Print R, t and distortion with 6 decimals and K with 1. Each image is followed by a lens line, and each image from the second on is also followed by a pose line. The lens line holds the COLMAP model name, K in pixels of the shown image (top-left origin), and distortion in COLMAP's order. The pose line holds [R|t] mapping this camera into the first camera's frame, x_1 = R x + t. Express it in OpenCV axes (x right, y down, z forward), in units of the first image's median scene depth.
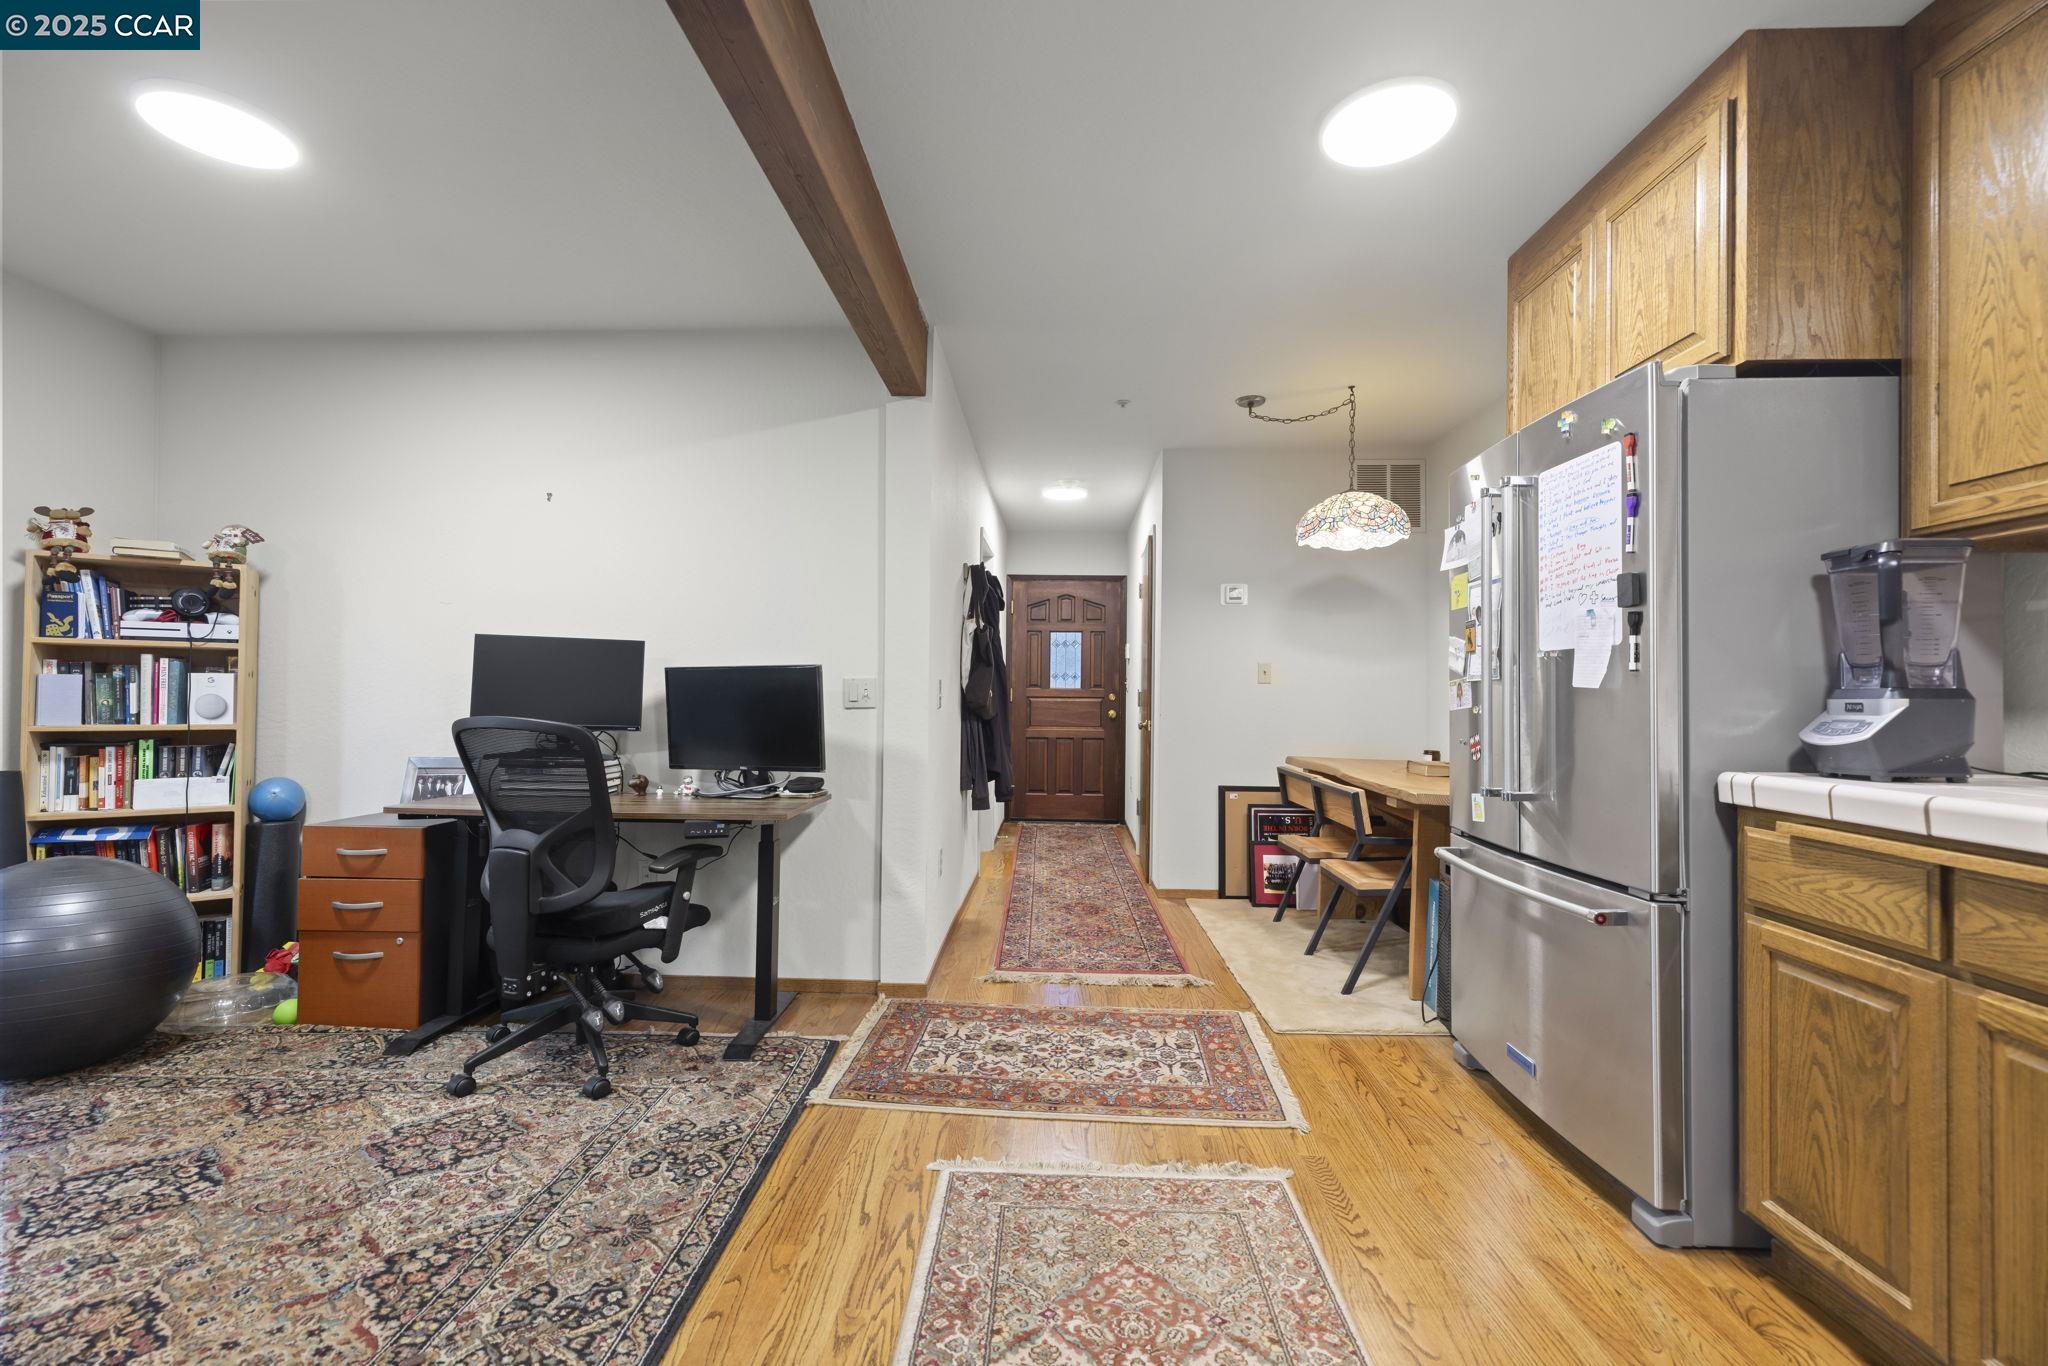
lens RADIAL K [[865.6, 0, 1019.0], [0, 865.6, 669.3], [0, 0, 1]] dist [-0.001899, -0.000343]
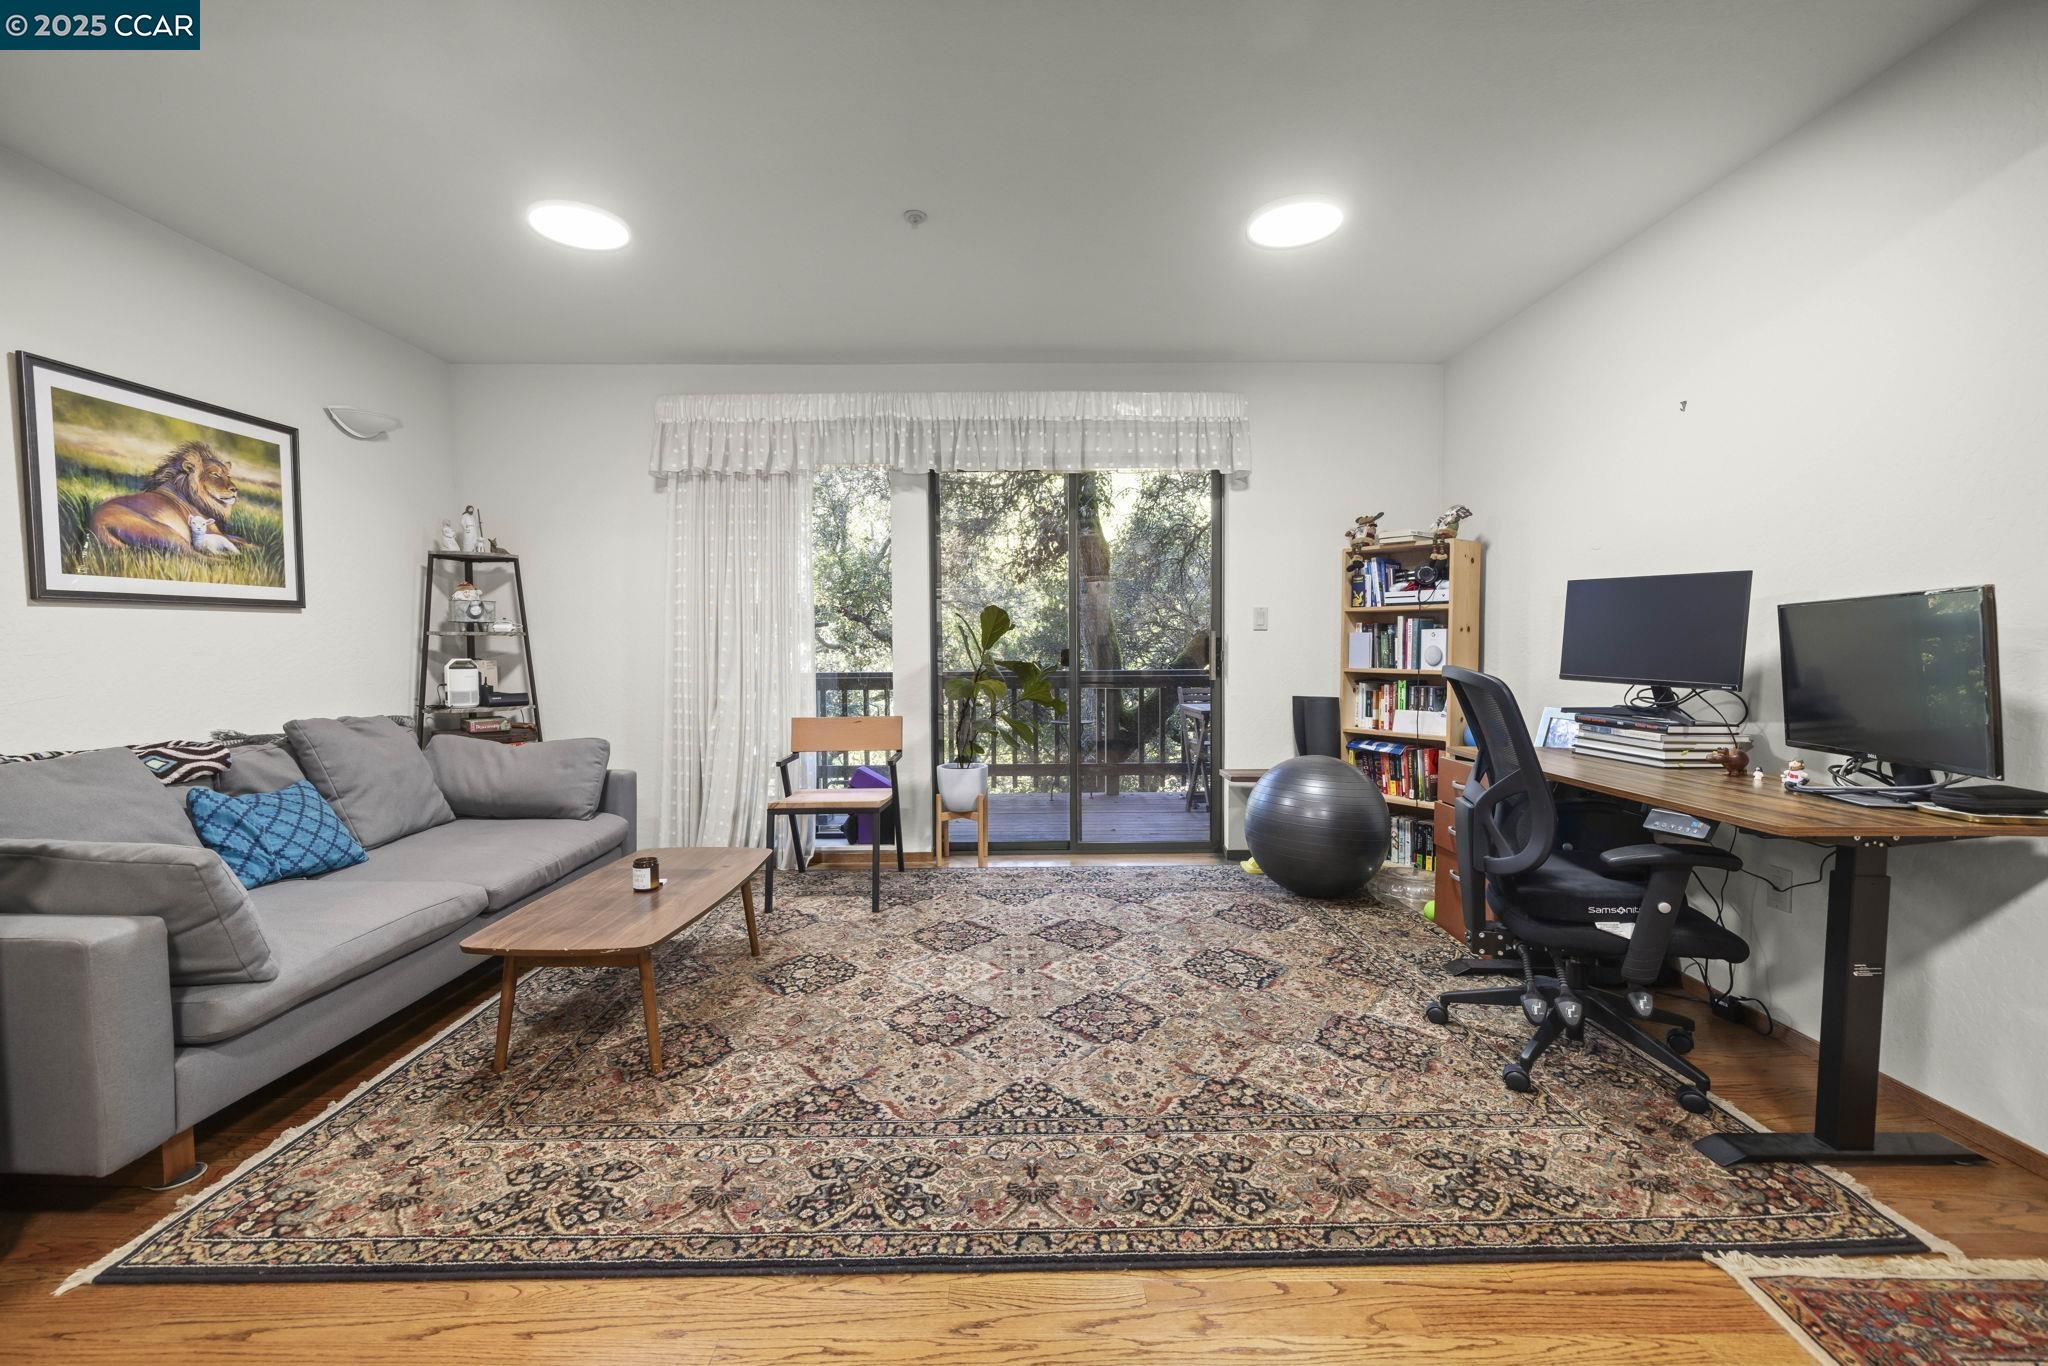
lens RADIAL K [[865.6, 0, 1019.0], [0, 865.6, 669.3], [0, 0, 1]] dist [-0.001899, -0.000343]
pose [[0.035194, 0.020357, -0.999173, 0.393381], [0.033466, 0.999208, 0.021537, 0.020699], [0.998820, -0.034196, 0.034485, 0.472214]]
